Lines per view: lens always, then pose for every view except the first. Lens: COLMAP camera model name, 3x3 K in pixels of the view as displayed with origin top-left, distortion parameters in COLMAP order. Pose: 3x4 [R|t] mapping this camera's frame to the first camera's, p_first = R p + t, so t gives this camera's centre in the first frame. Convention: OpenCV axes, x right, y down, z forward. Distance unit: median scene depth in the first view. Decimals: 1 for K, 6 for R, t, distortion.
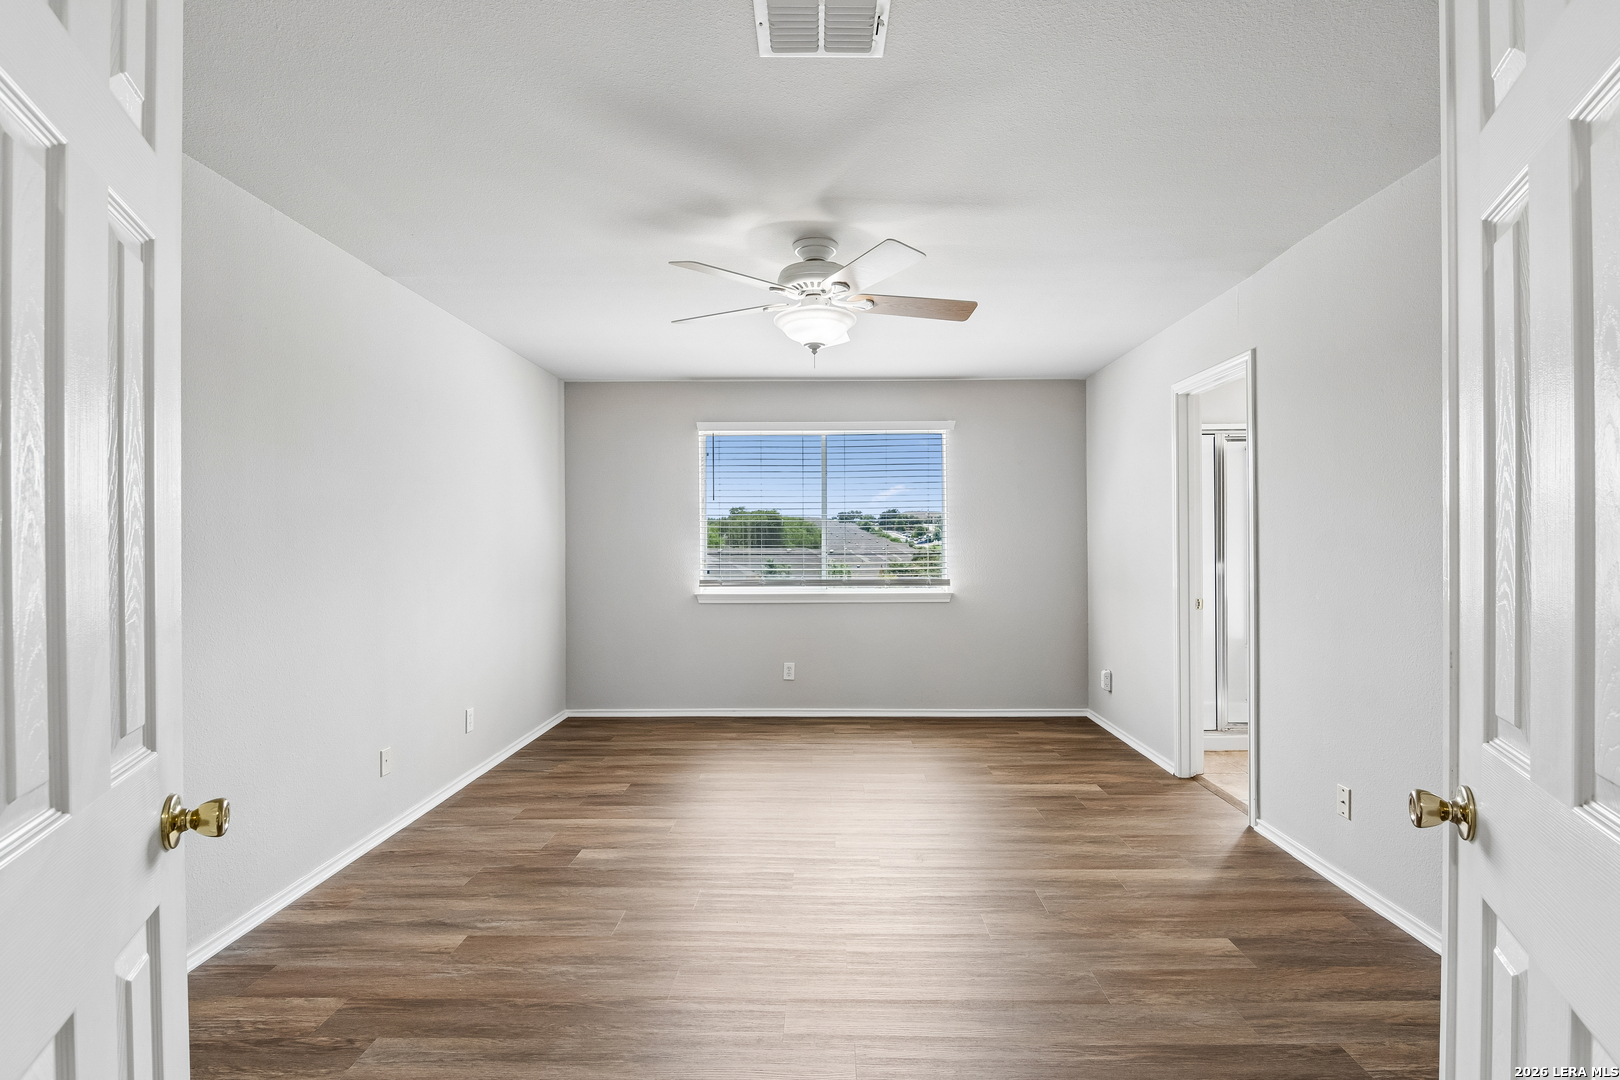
lens RADIAL K [[799.9, 0, 821.0], [0, 799.9, 536.5], [0, 0, 1]] dist [-0.009323, -0.003711]
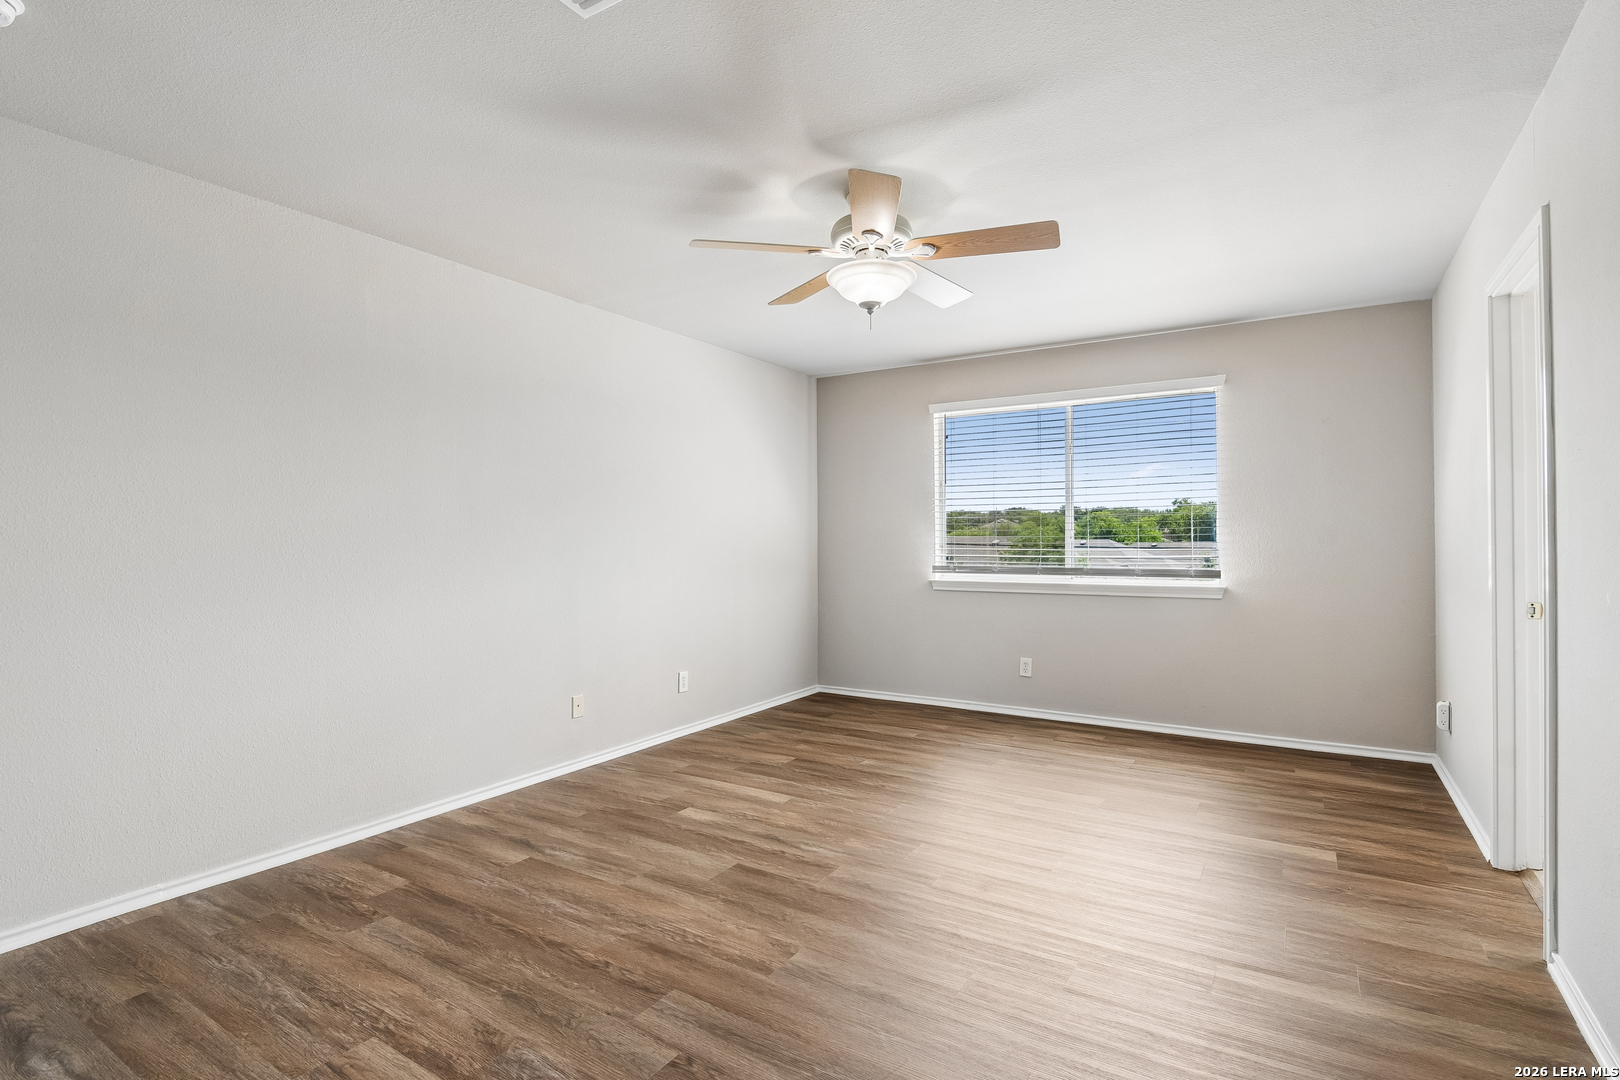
lens RADIAL K [[782.4, 0, 811.2], [0, 782.4, 530.9], [0, 0, 1]] dist [-0.004467, -0.006516]
pose [[0.852262, -0.004852, -0.523093, 0.292640], [0.004697, 0.999988, -0.001623, 0.016619], [0.523094, -0.001074, 0.852274, 0.140706]]
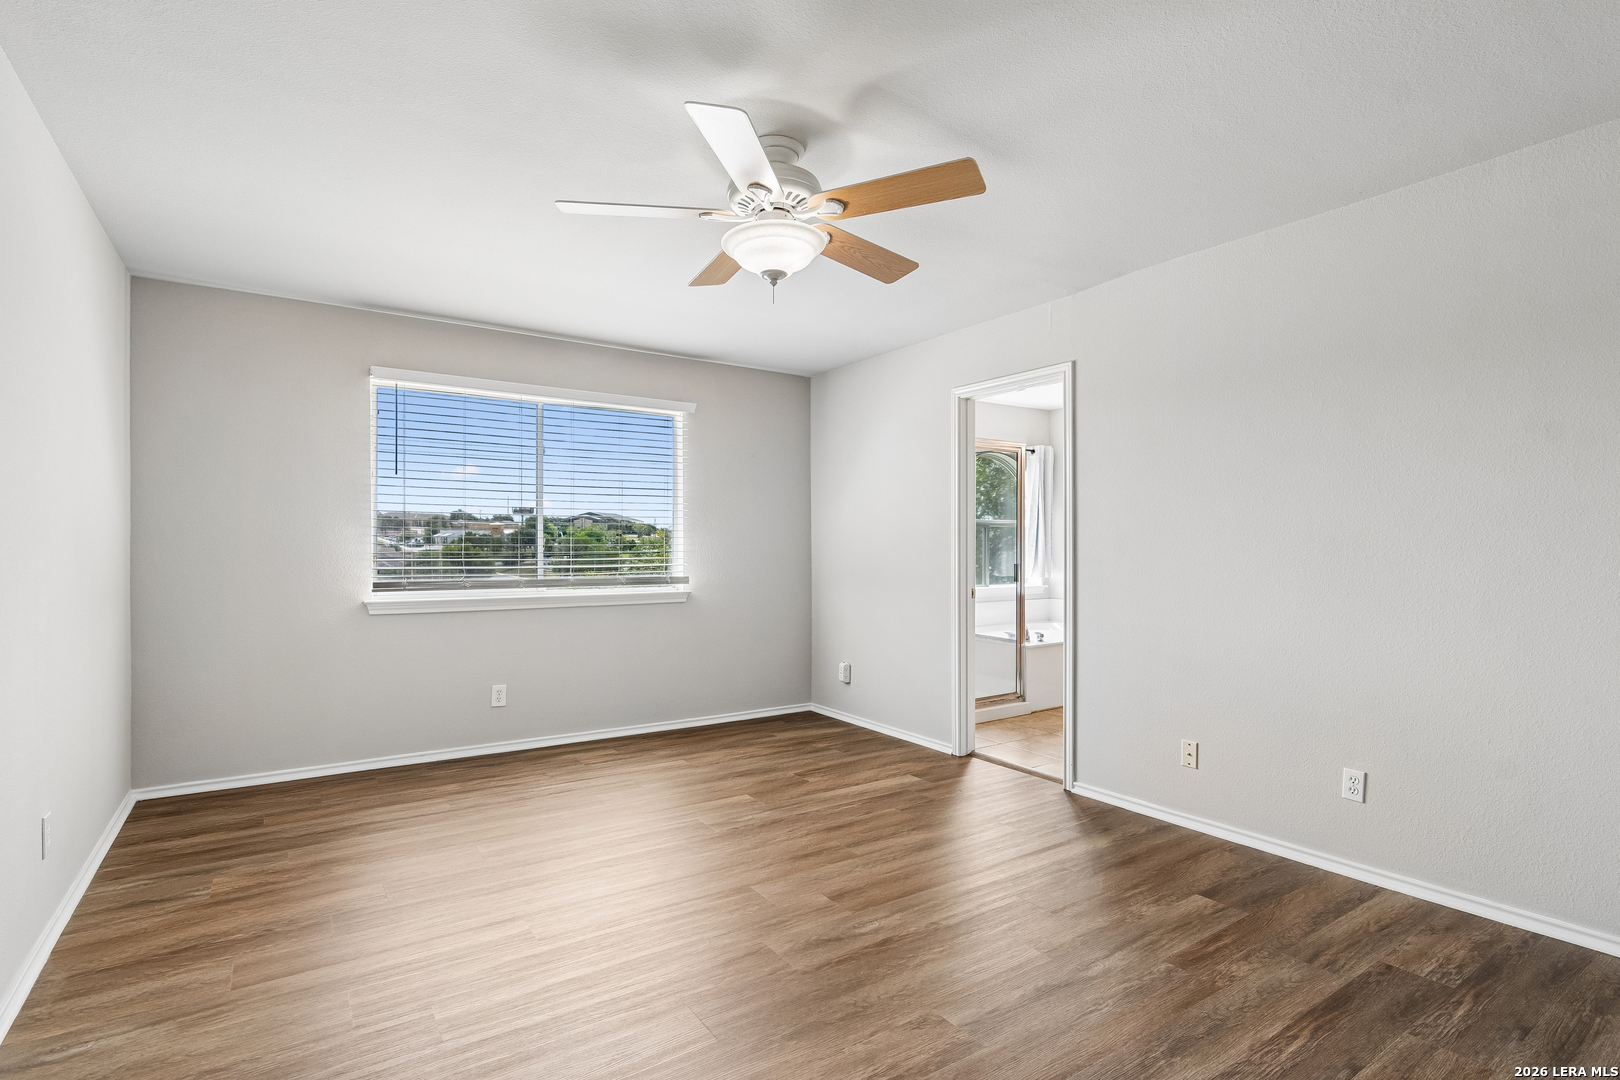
lens RADIAL K [[782.4, 0, 814.5], [0, 782.4, 545.2], [0, 0, 1]] dist [-0.004467, -0.006516]
pose [[0.822155, 0.008768, 0.569196, -0.299071], [-0.011027, 0.999939, 0.000524, 0.020460], [-0.569156, -0.006708, 0.822202, 0.243873]]
